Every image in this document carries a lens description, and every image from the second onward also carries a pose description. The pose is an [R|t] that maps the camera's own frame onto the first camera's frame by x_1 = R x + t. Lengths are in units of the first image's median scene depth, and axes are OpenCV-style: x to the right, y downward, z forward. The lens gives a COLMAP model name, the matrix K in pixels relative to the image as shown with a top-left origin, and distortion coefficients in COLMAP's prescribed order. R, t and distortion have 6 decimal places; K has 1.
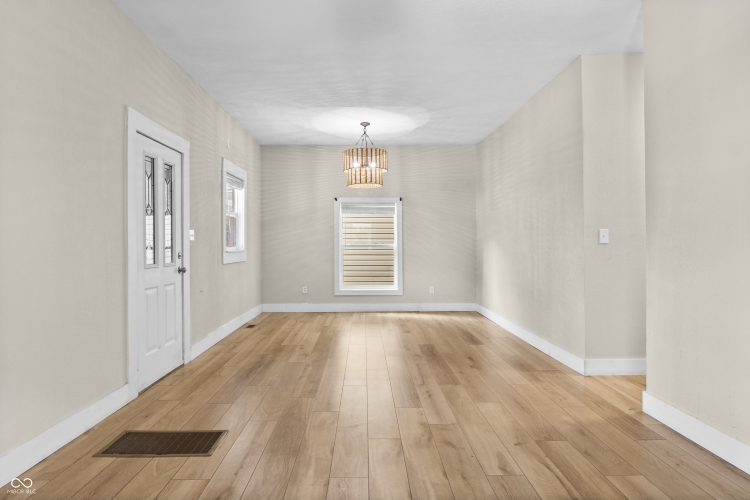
lens RADIAL K [[466.9, 0, 373.1], [0, 466.9, 247.1], [0, 0, 1]] dist [0.001642, 0.000429]
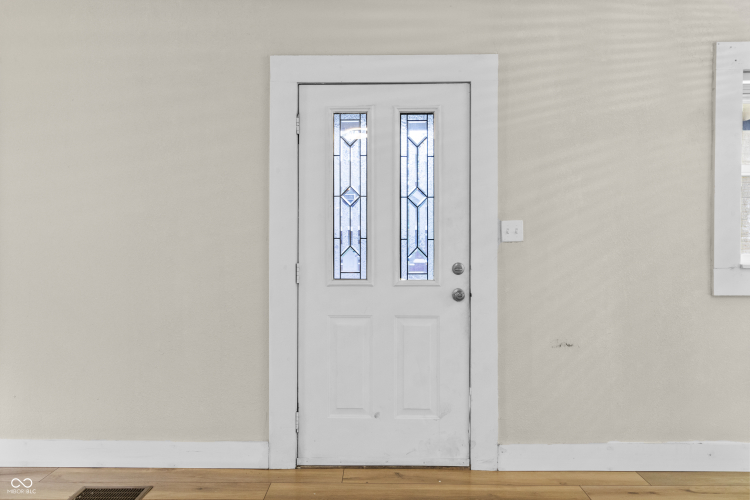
lens RADIAL K [[582.1, 0, 375.0], [0, 582.1, 250.0], [0, 0, 1]] dist [-0.001205, -0.000090]
pose [[-0.042313, 0.009368, -0.999060, 0.201111], [-0.005873, 0.999936, 0.009625, -0.007549], [0.999087, 0.006275, -0.042255, 0.666562]]
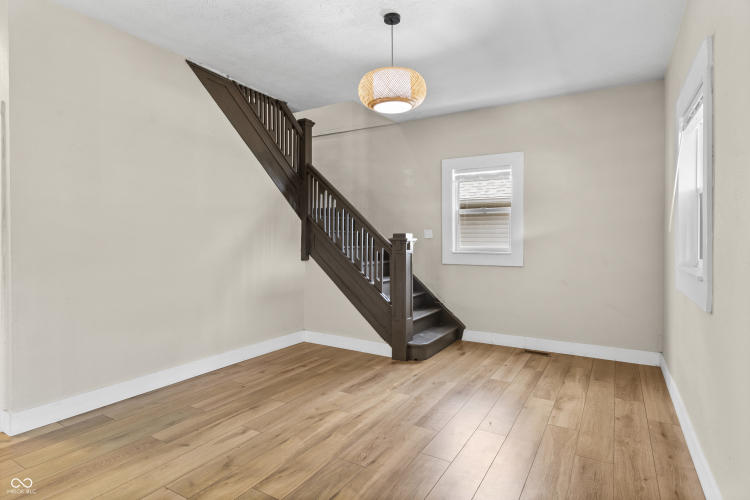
lens RADIAL K [[407.2, 0, 371.6], [0, 407.2, 241.3], [0, 0, 1]] dist [0.000357, 0.000110]
pose [[-0.847600, 0.001050, 0.530634, -0.234494], [0.004667, 0.999974, 0.005476, -0.016859], [-0.530615, 0.007118, -0.847583, 0.686685]]
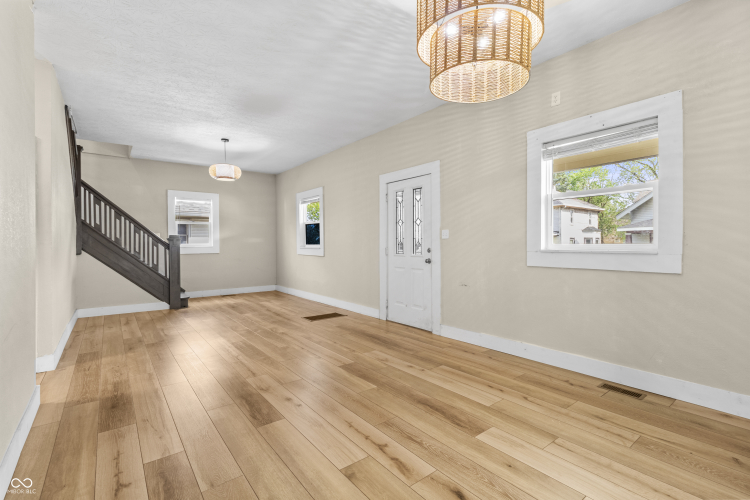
lens RADIAL K [[345.2, 0, 372.0], [0, 345.2, 247.9], [0, 0, 1]] dist [0.002511, 0.000009]
pose [[-0.806513, 0.015661, -0.591008, 0.223967], [0.004329, 0.999779, 0.020585, -0.007595], [0.591200, 0.014043, -0.806403, 1.226917]]
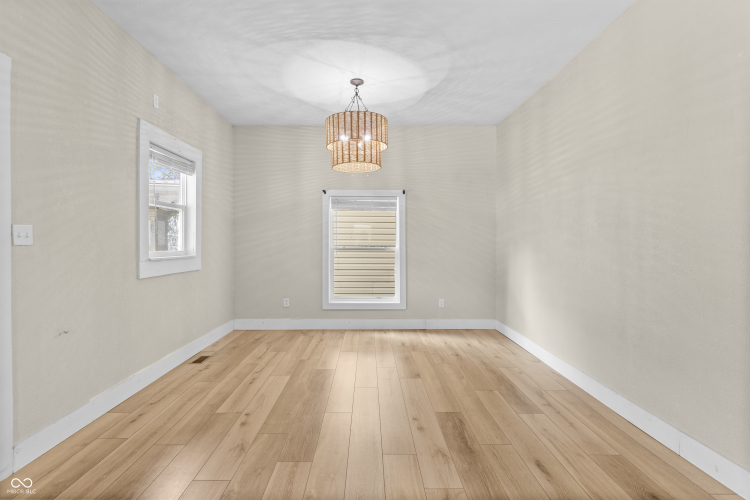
lens RADIAL K [[381.3, 0, 372.0], [0, 381.3, 245.4], [0, 0, 1]] dist [0.002807, 0.000645]
pose [[0.999941, 0.003279, -0.010376, 0.013881], [-0.003279, 0.999995, 0.000072, -0.011596], [0.010376, -0.000038, 0.999946, 0.429242]]
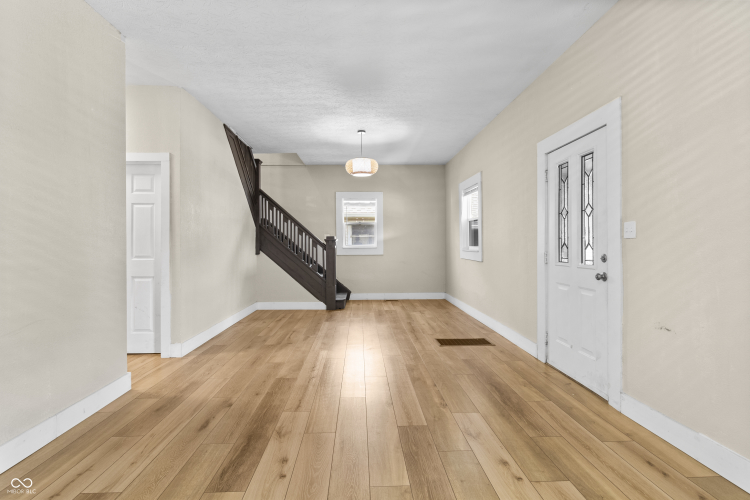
lens RADIAL K [[371.3, 0, 370.6], [0, 371.3, 246.5], [0, 0, 1]] dist [-0.000815, -0.000874]
pose [[-0.999910, 0.007745, -0.010963, -0.011931], [0.007621, 0.999907, 0.011333, -0.008383], [0.011050, 0.011248, -0.999876, 1.159498]]
